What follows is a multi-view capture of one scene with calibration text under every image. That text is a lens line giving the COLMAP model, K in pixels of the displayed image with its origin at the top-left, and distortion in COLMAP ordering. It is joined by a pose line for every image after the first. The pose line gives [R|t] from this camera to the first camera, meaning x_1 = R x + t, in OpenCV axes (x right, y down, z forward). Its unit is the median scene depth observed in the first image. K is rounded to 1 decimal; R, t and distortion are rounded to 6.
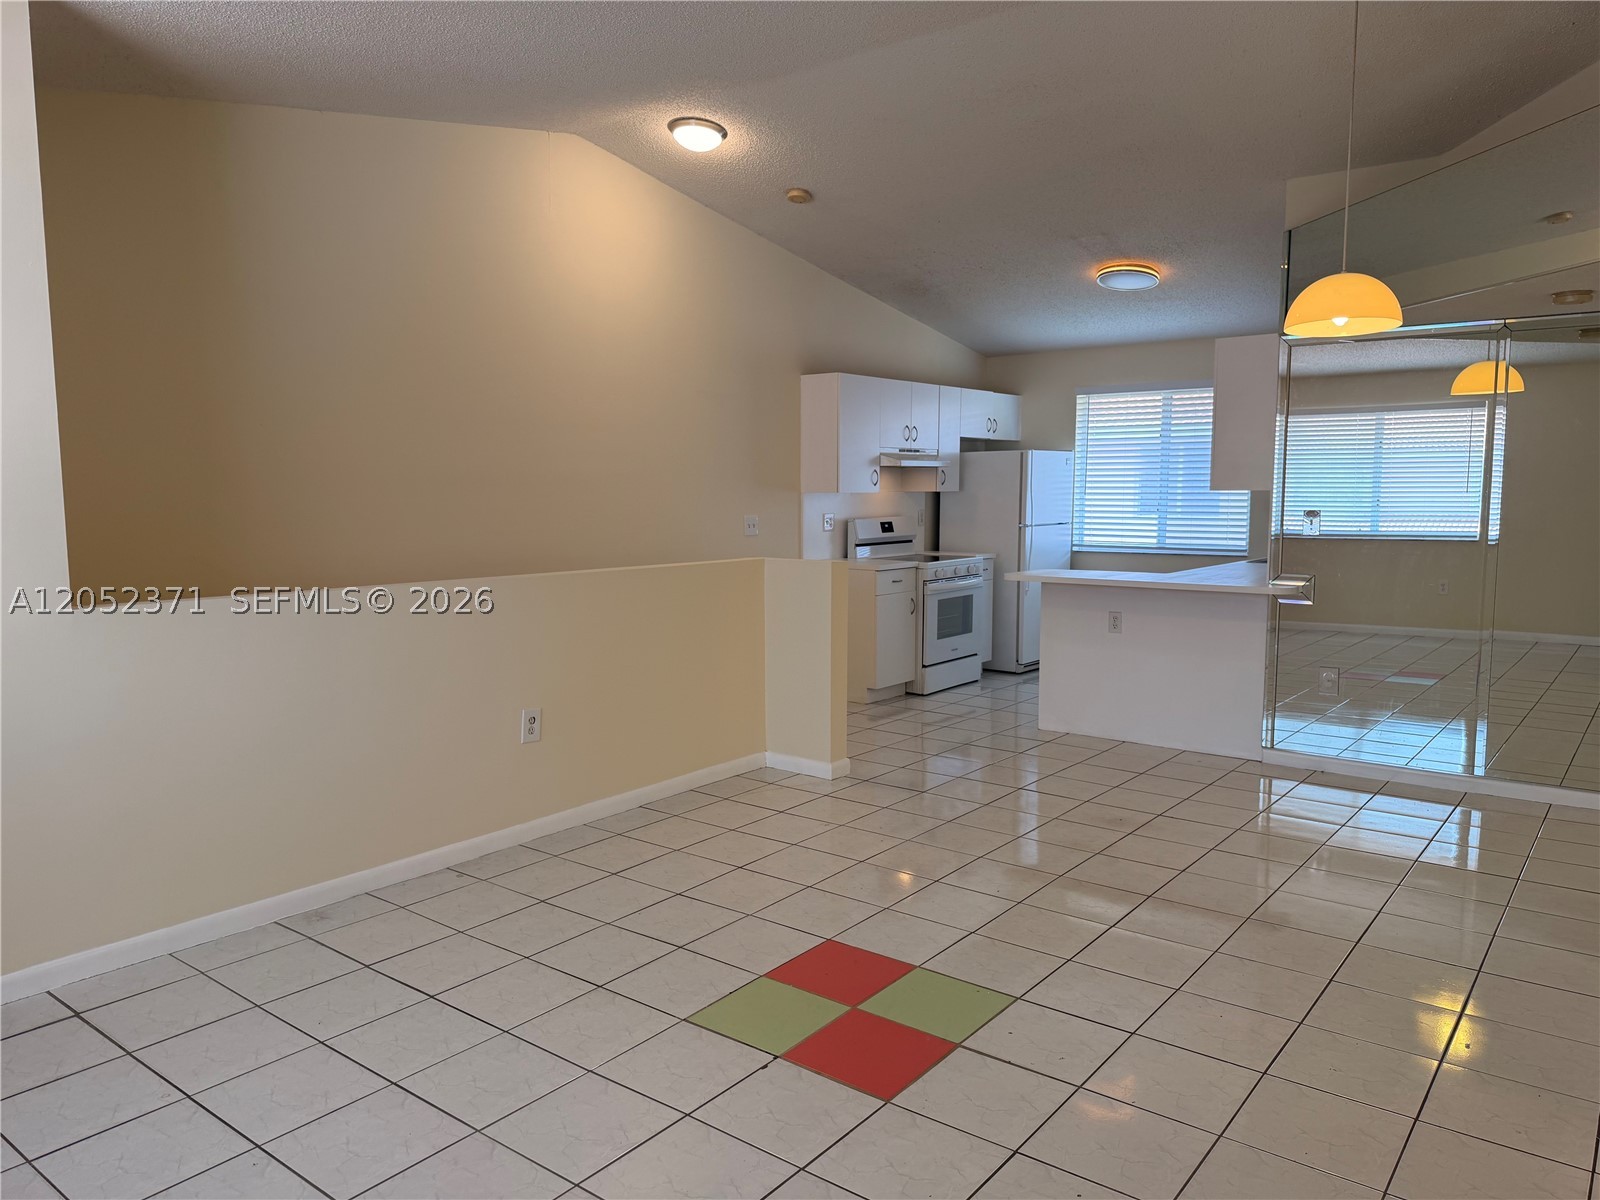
lens RADIAL K [[1118.8, 0, 773.8], [0, 1118.8, 602.2], [0, 0, 1]] dist [0.039234, -0.051068]
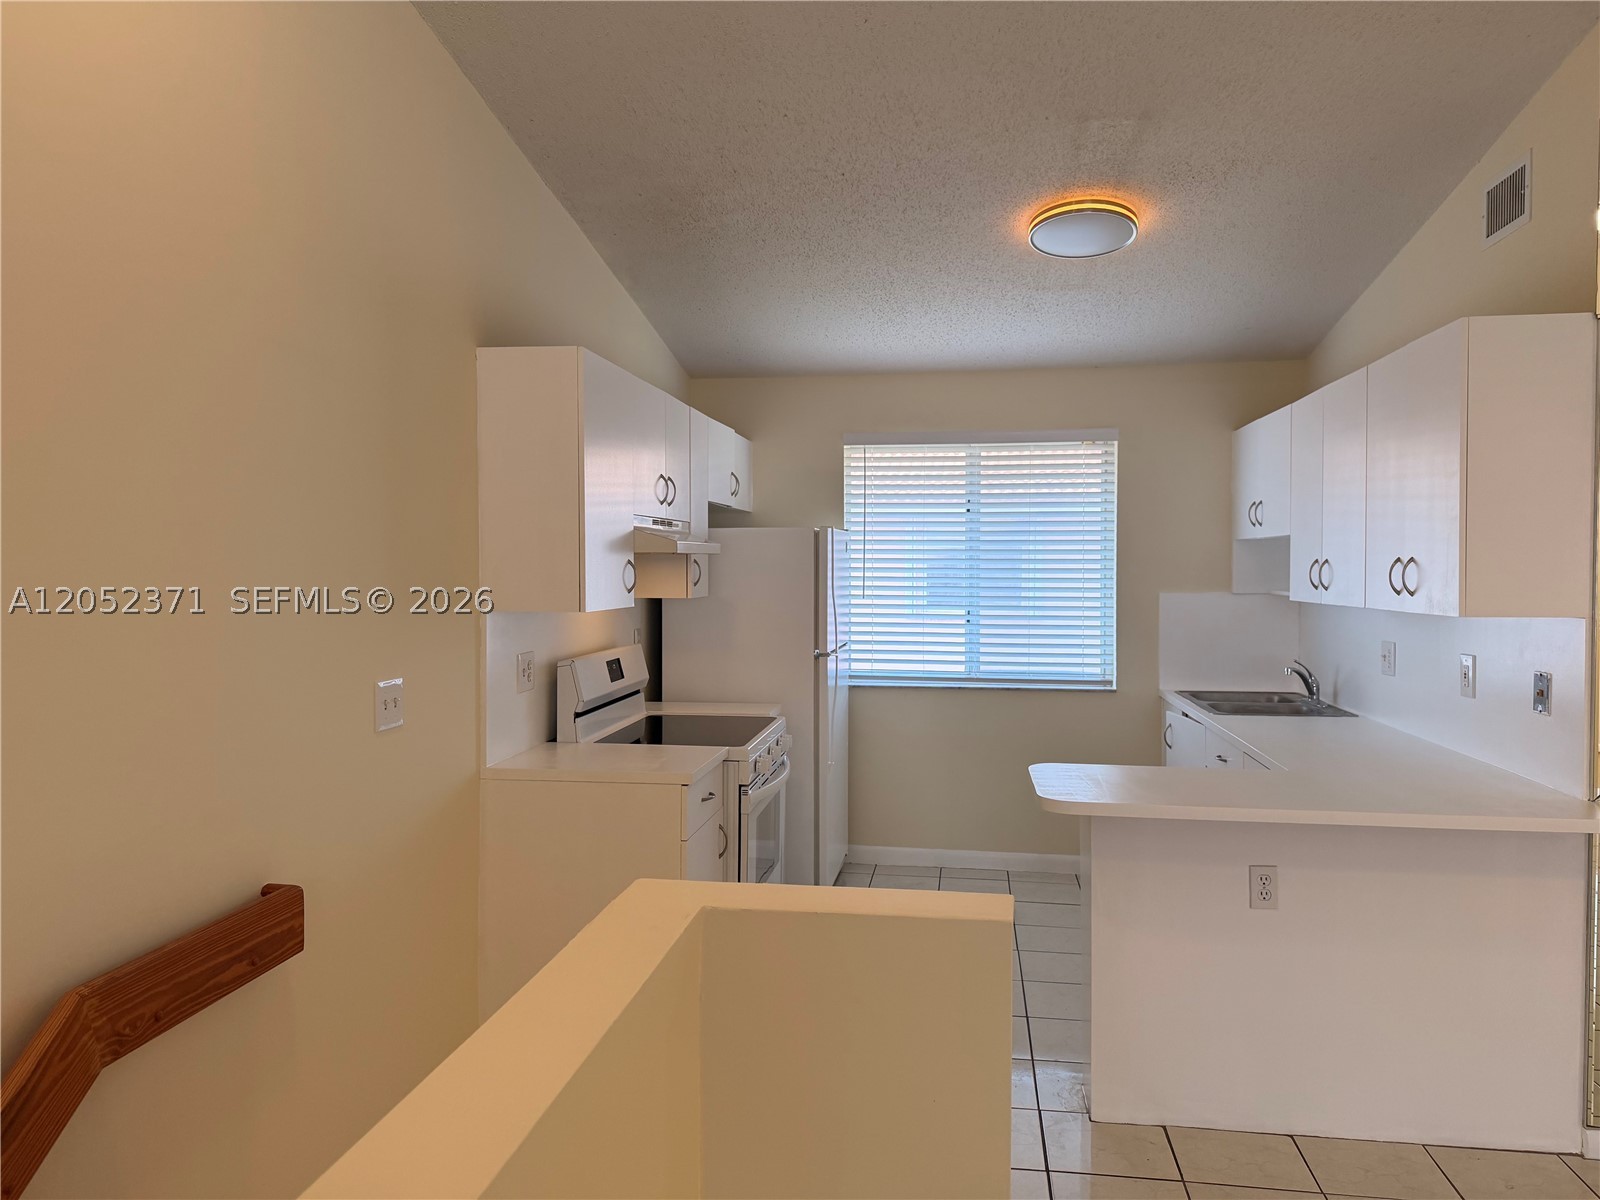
lens RADIAL K [[1118.8, 0, 780.8], [0, 1118.8, 597.2], [0, 0, 1]] dist [0.039234, -0.051068]
pose [[0.866185, -0.008646, 0.499649, -0.086358], [0.045418, 0.997074, -0.061483, -0.064112], [-0.497656, 0.075949, 0.864043, 0.508089]]
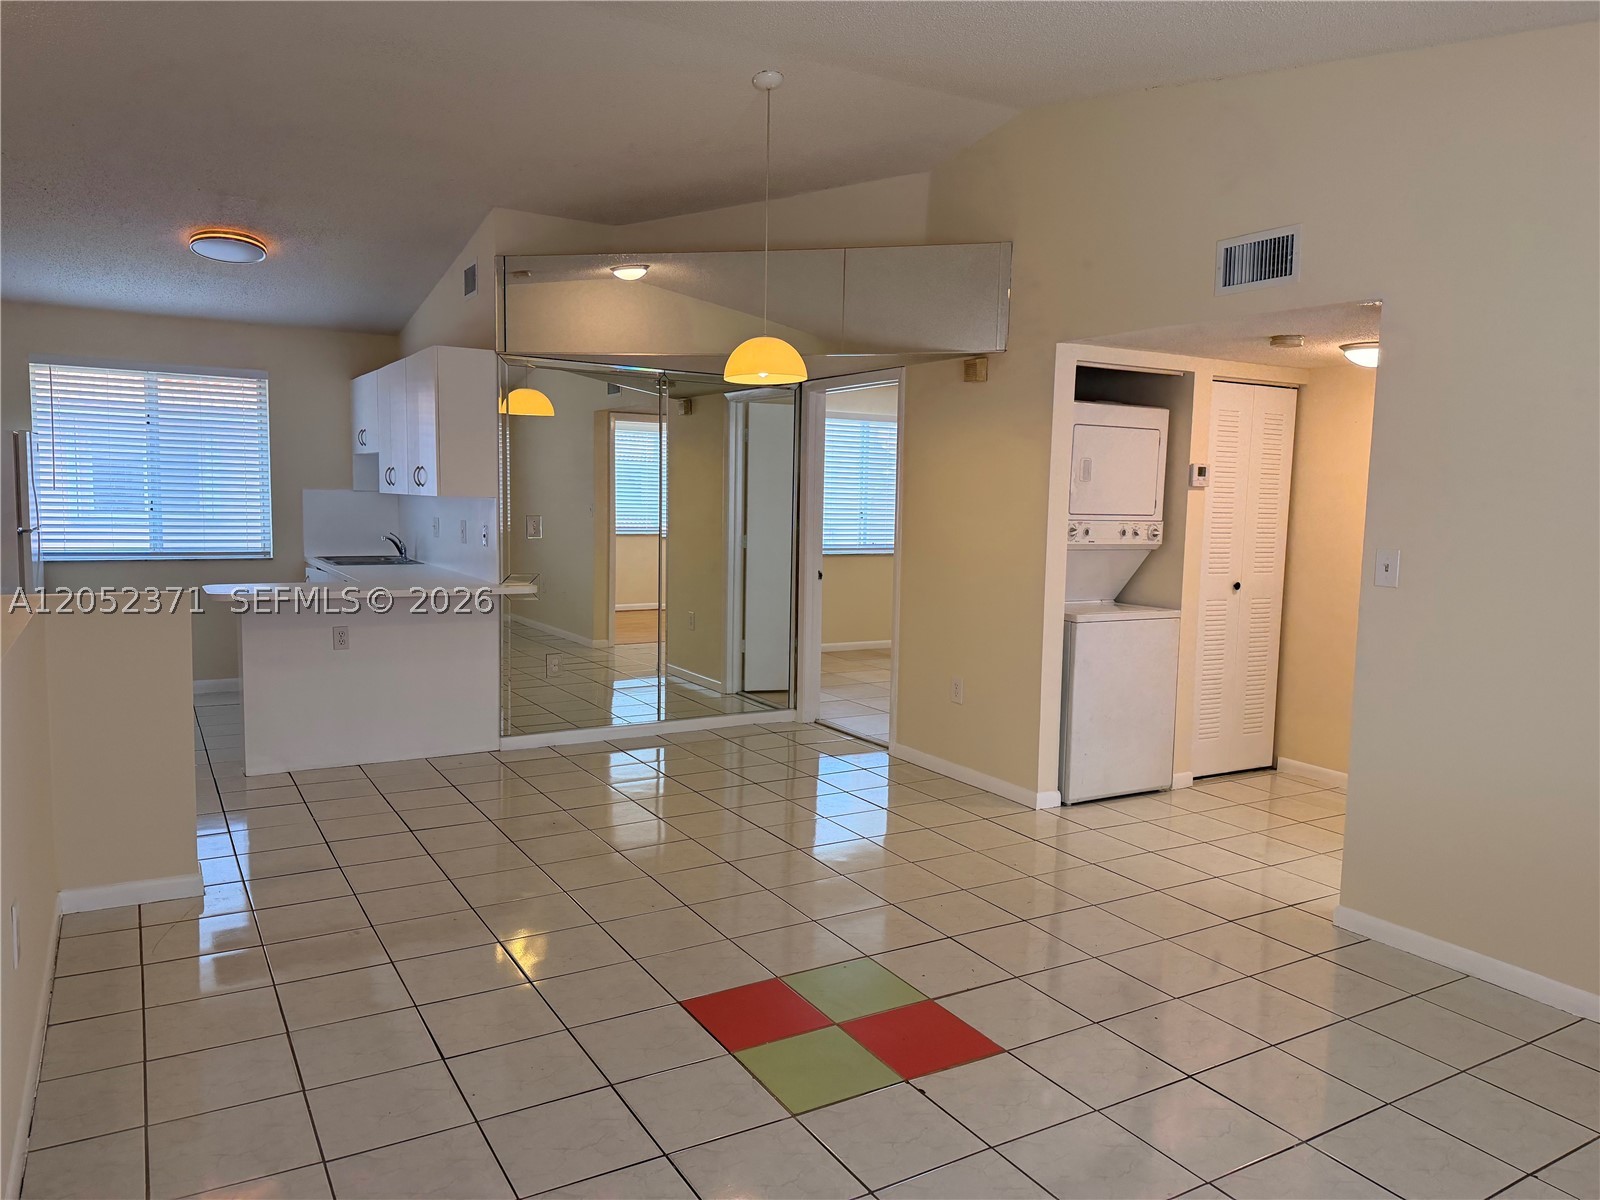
lens RADIAL K [[1118.8, 0, 809.2], [0, 1118.8, 603.1], [0, 0, 1]] dist [0.039234, -0.051068]
pose [[0.337441, -0.080733, 0.937879, -0.318774], [0.068973, 0.995758, 0.060899, -0.029802], [-0.938817, 0.044138, 0.341578, 0.245782]]
